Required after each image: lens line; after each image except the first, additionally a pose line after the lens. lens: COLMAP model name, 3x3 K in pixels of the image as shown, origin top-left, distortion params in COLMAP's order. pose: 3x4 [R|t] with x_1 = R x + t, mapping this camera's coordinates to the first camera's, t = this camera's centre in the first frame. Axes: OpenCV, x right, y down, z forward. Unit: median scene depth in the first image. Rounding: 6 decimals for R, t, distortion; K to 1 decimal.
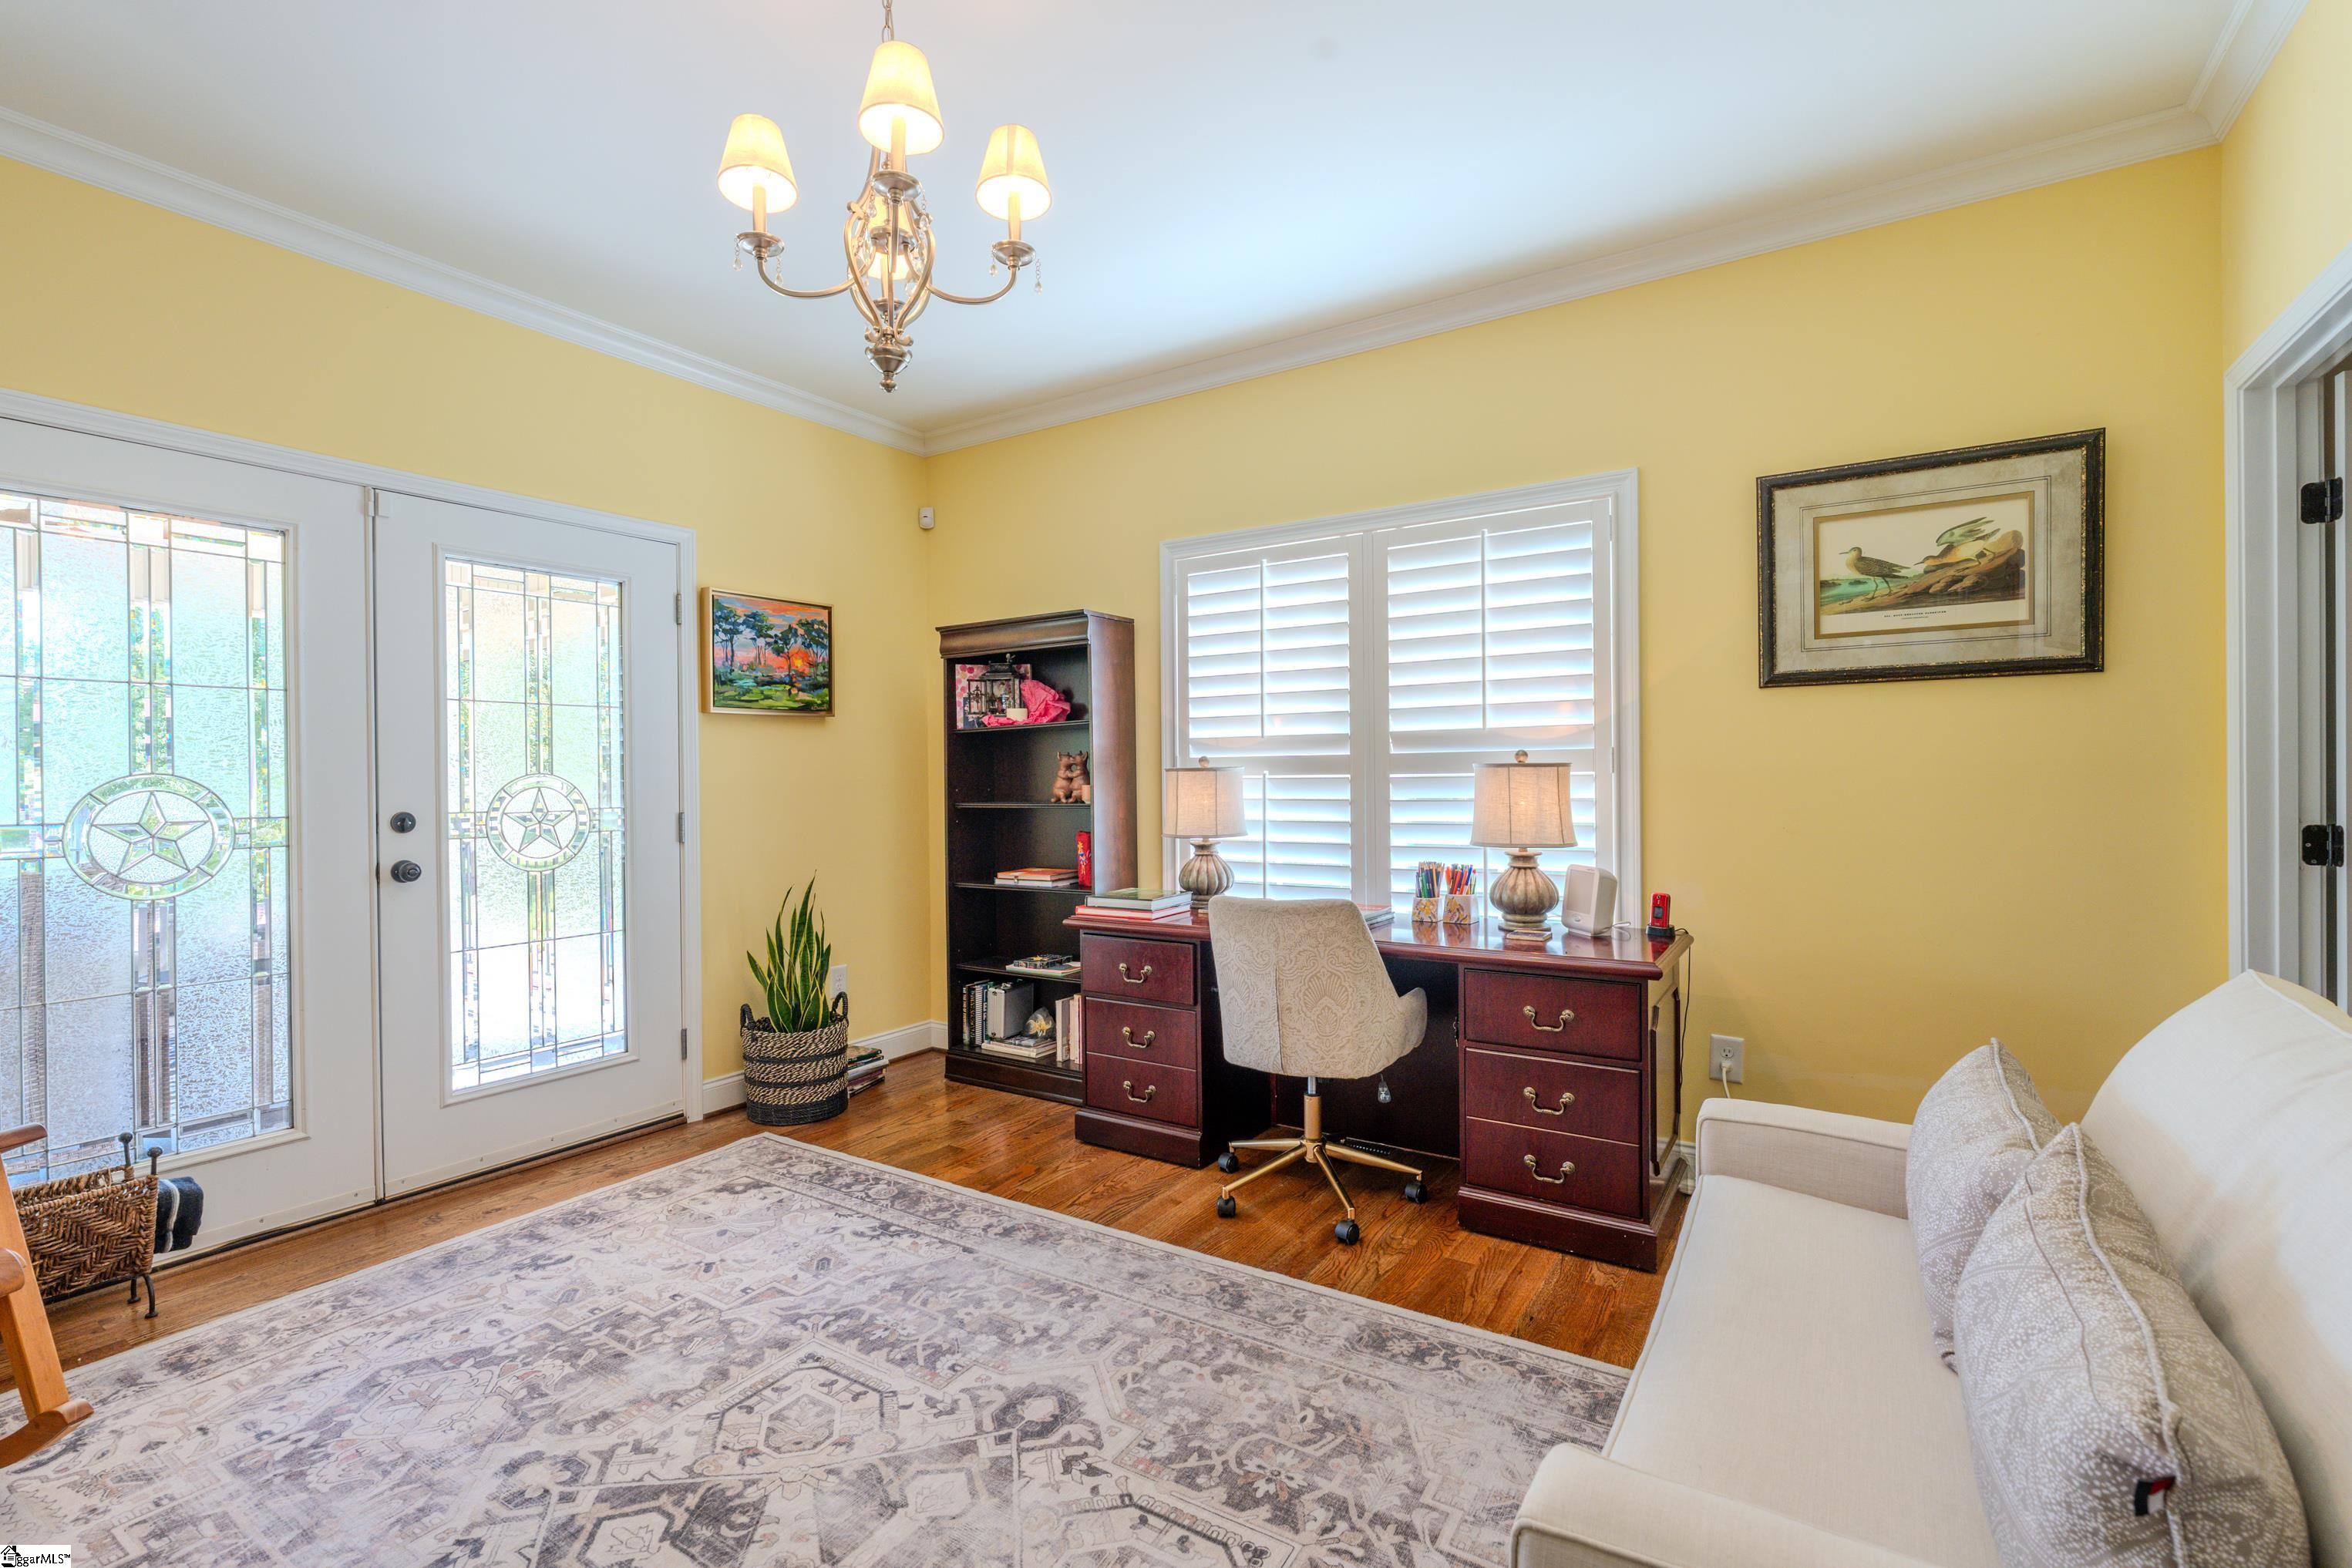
lens RADIAL K [[1065.5, 0, 1174.4], [0, 1065.5, 780.8], [0, 0, 1]] dist [-0.000397, 0.000330]
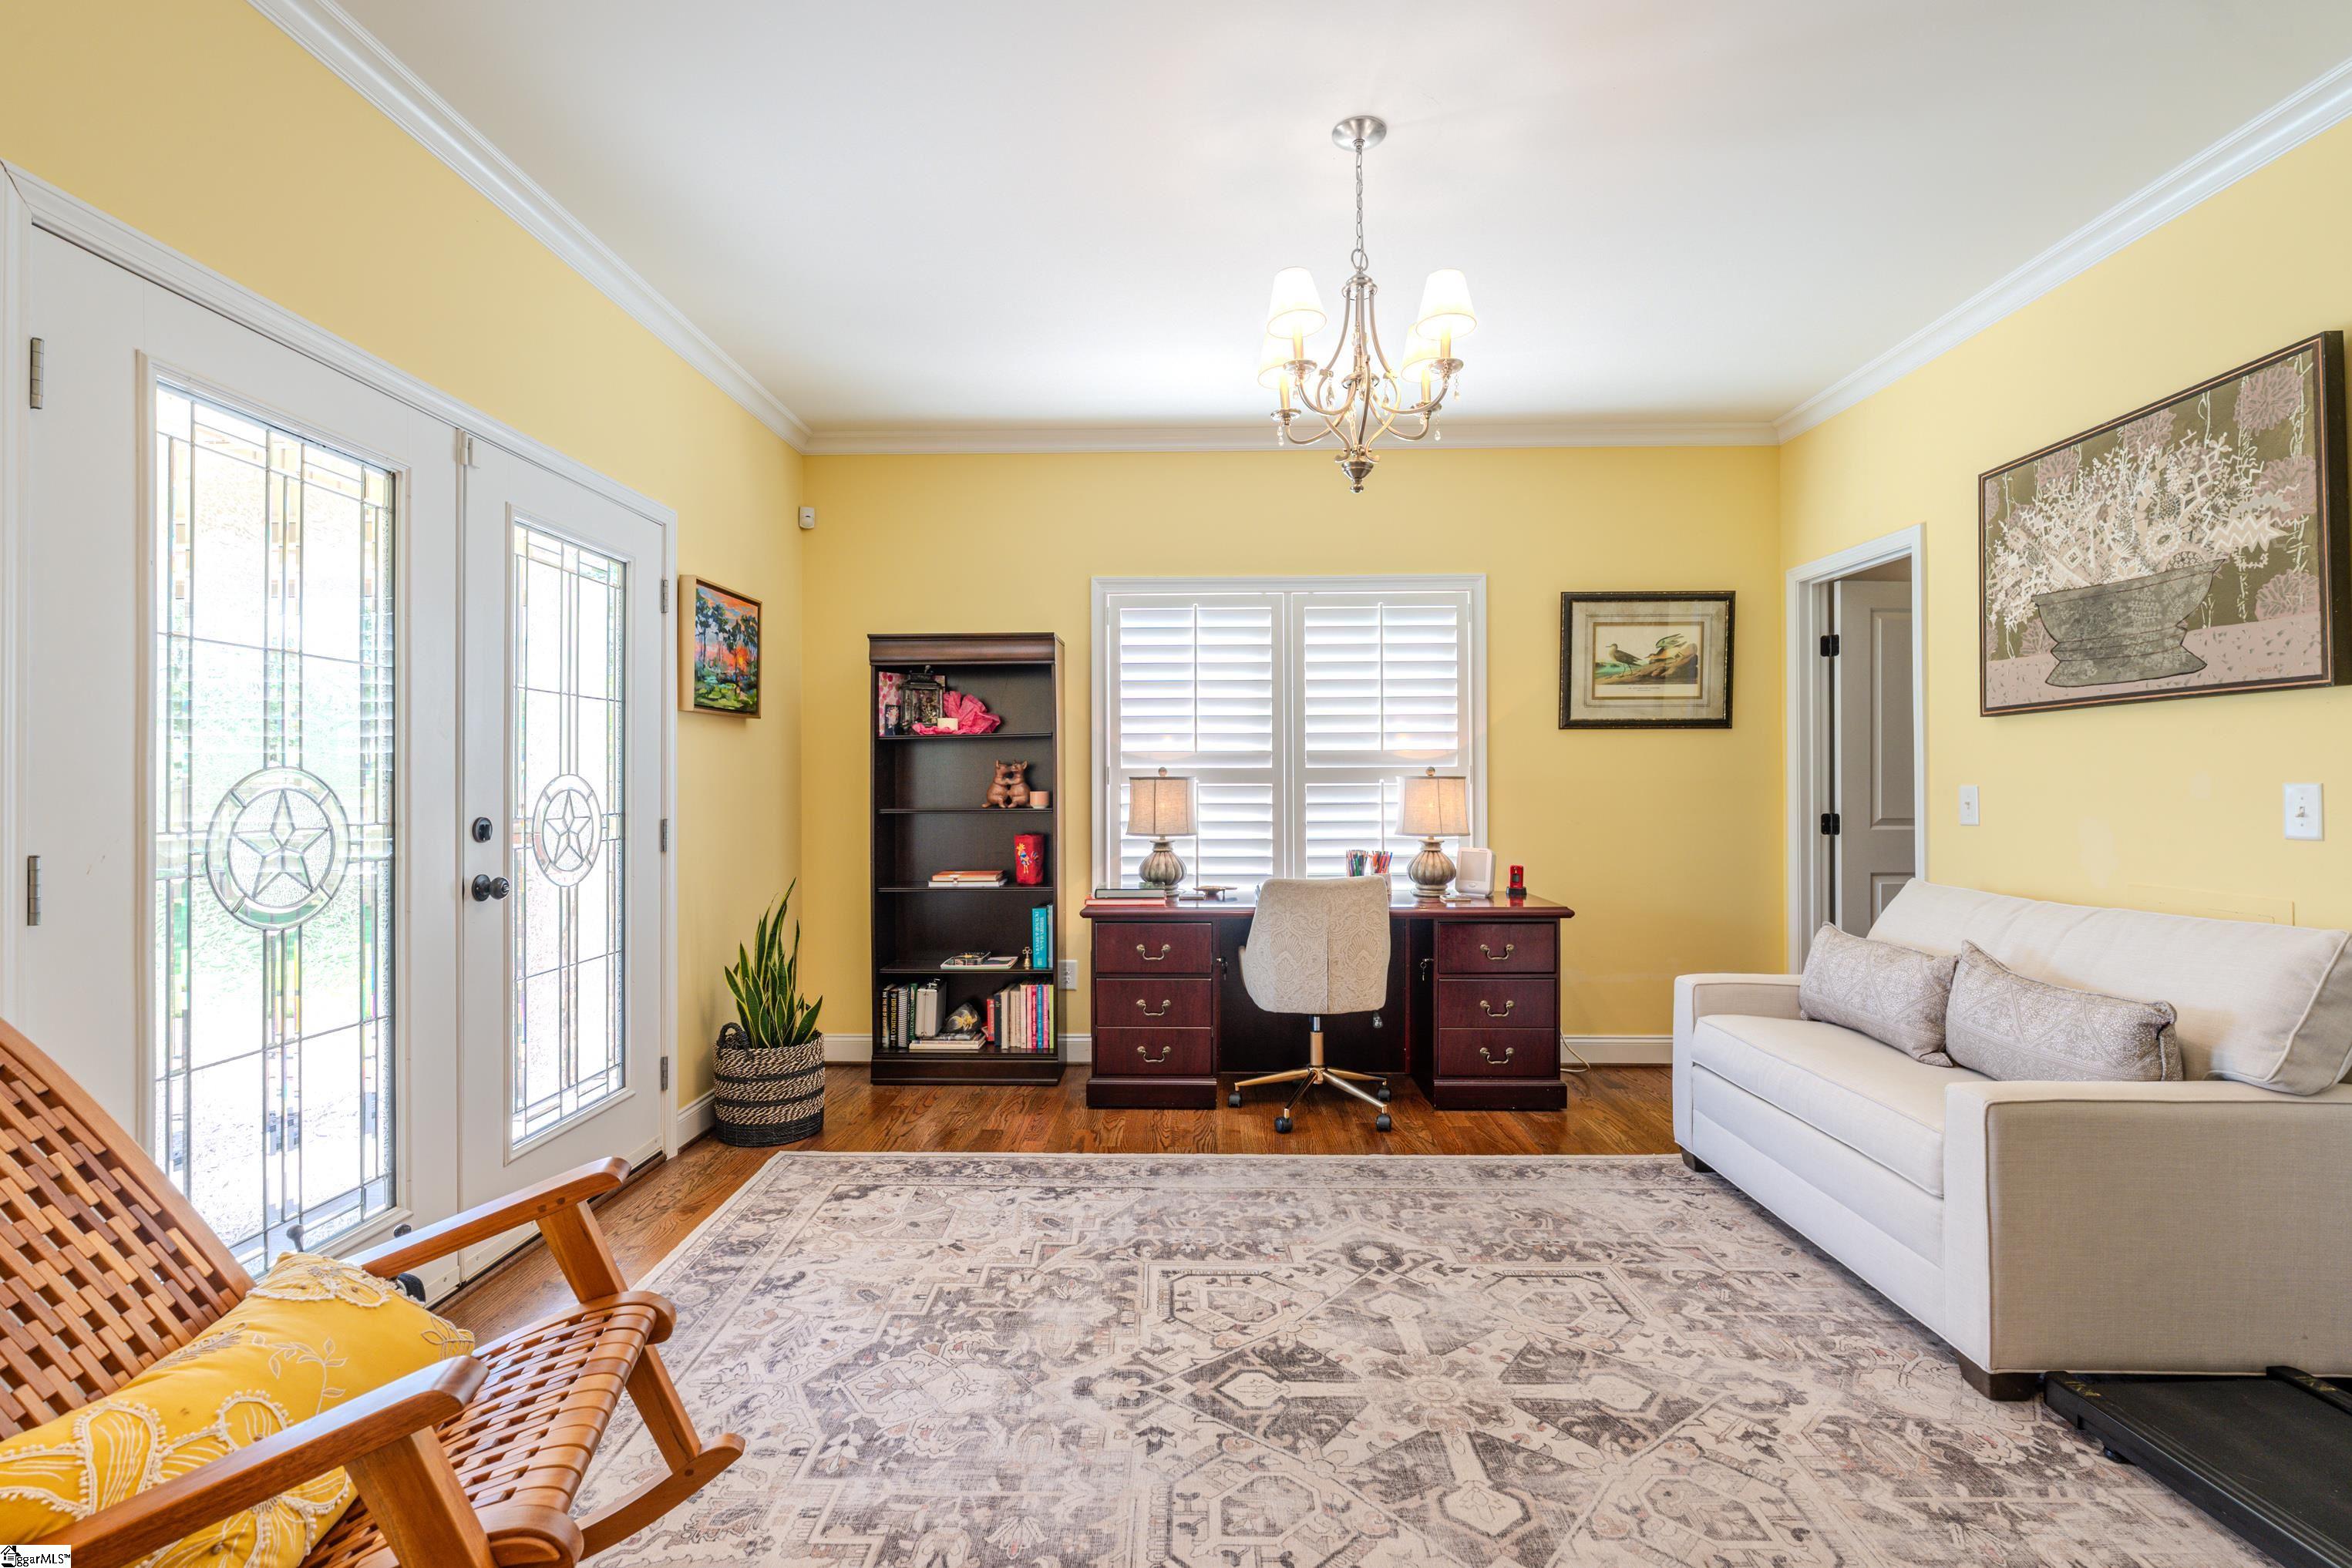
lens RADIAL K [[1068.0, 0, 1176.0], [0, 1068.0, 784.0], [0, 0, 1]] dist [-0.003268, -0.000038]
pose [[0.847439, 0.008537, 0.530824, -0.685287], [-0.003207, 0.999935, -0.010962, 0.009811], [-0.530883, 0.007588, 0.847411, -0.006614]]
